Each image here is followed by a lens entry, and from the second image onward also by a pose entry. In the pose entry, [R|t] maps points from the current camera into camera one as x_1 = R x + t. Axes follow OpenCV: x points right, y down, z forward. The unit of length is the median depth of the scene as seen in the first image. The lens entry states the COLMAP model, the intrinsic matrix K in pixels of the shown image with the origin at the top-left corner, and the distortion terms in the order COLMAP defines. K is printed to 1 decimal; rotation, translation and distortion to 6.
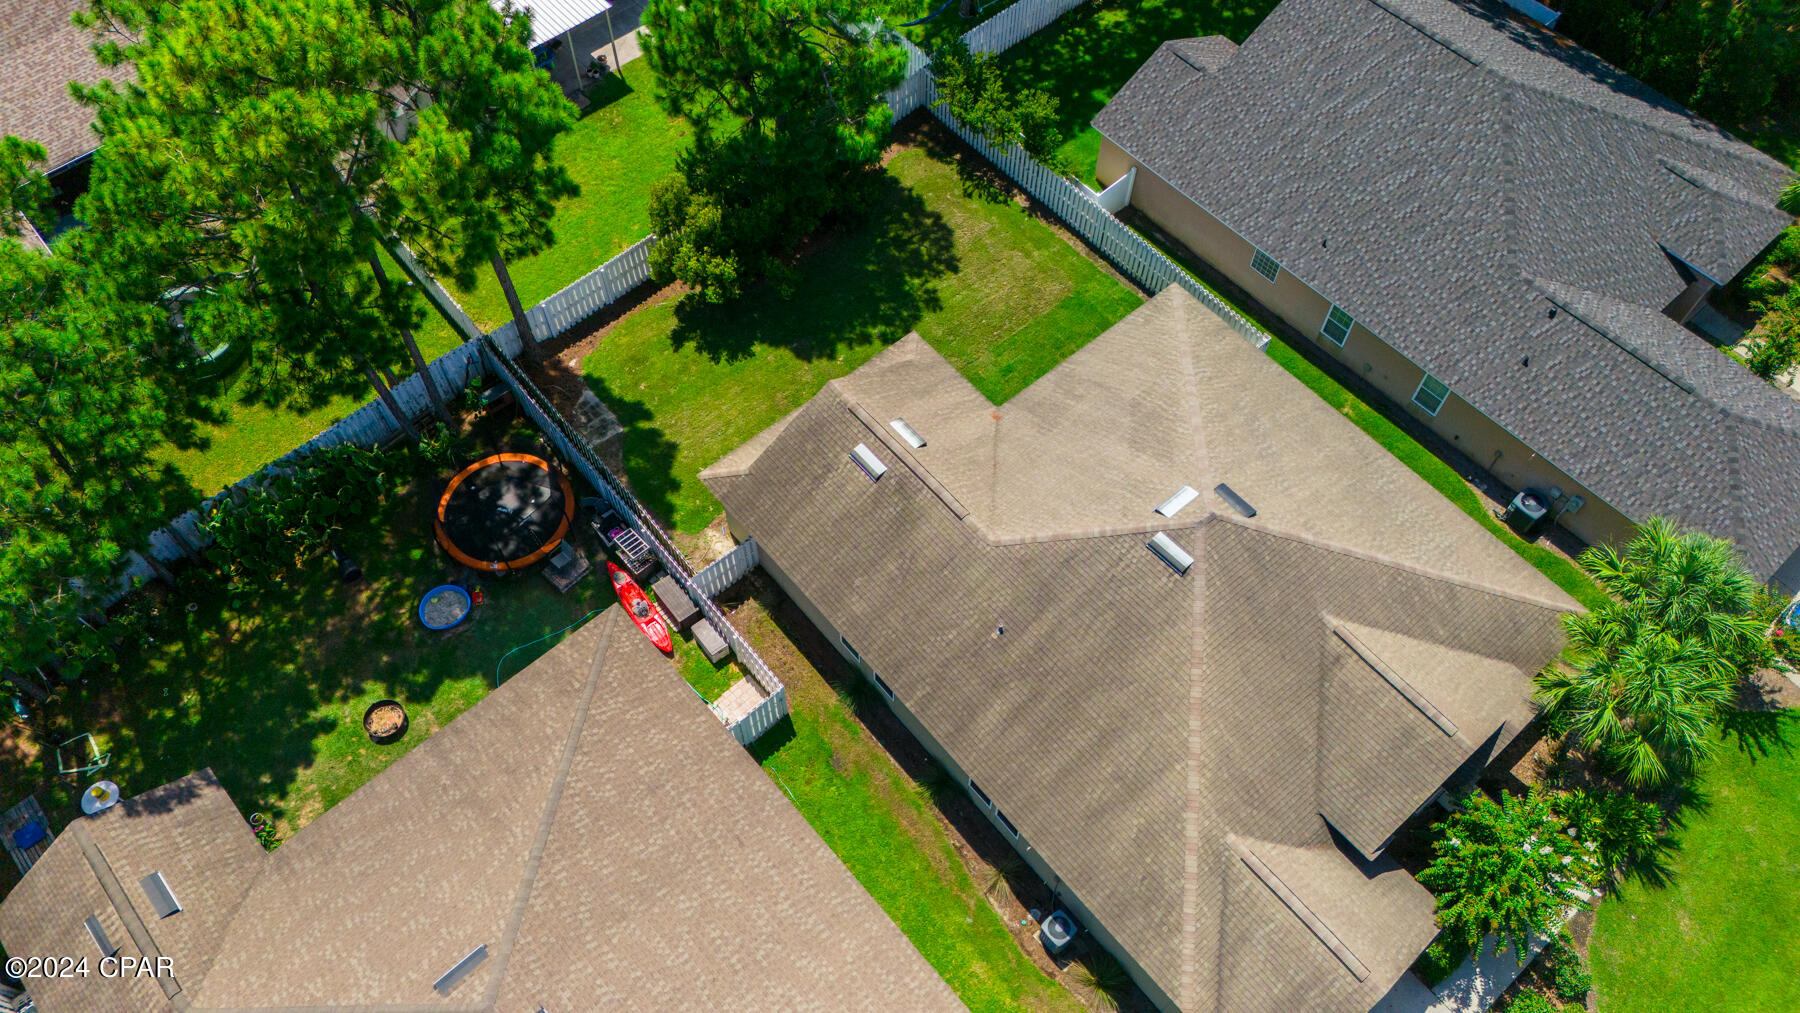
lens RADIAL K [[1306.0, 0, 900.0], [0, 1306.0, 506.5], [0, 0, 1]] dist [0.079348, -0.094804]
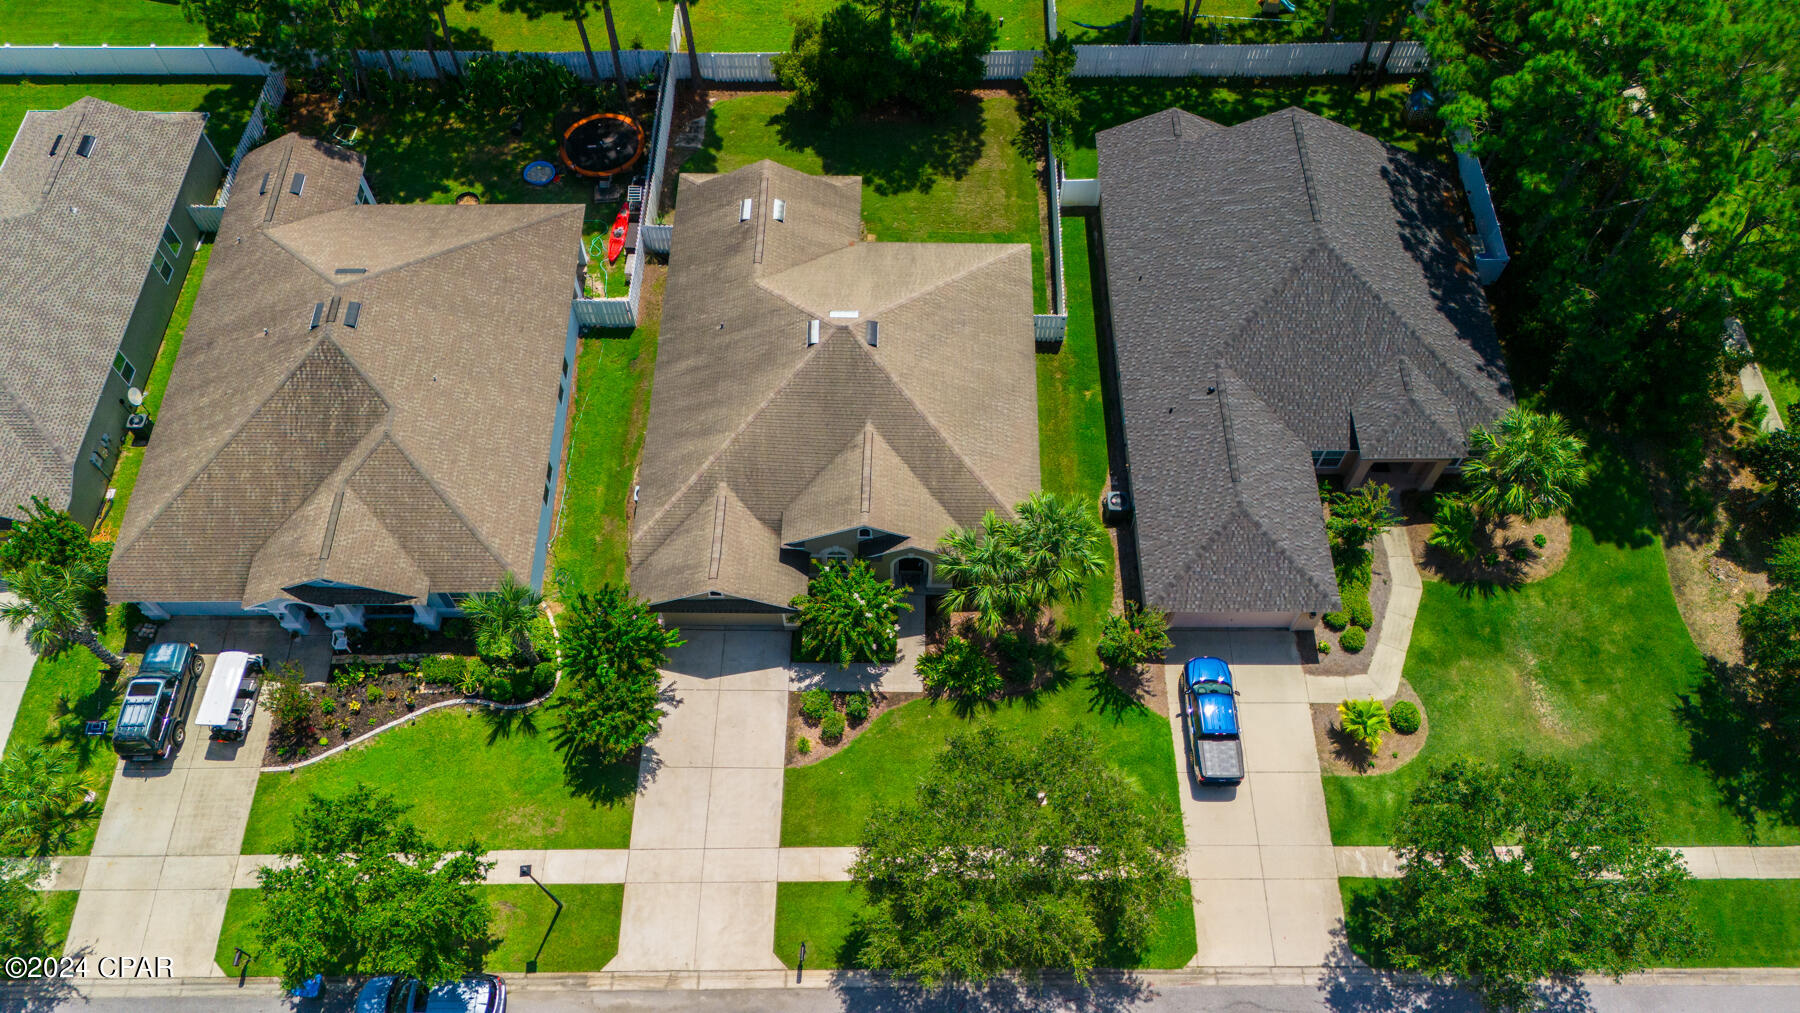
lens RADIAL K [[1306.0, 0, 900.0], [0, 1306.0, 506.5], [0, 0, 1]] dist [0.079348, -0.094804]
pose [[0.754482, 0.567112, -0.330365, 0.769545], [-0.561104, 0.818471, 0.123566, -0.038396], [0.340470, 0.092141, 0.935730, -0.346369]]
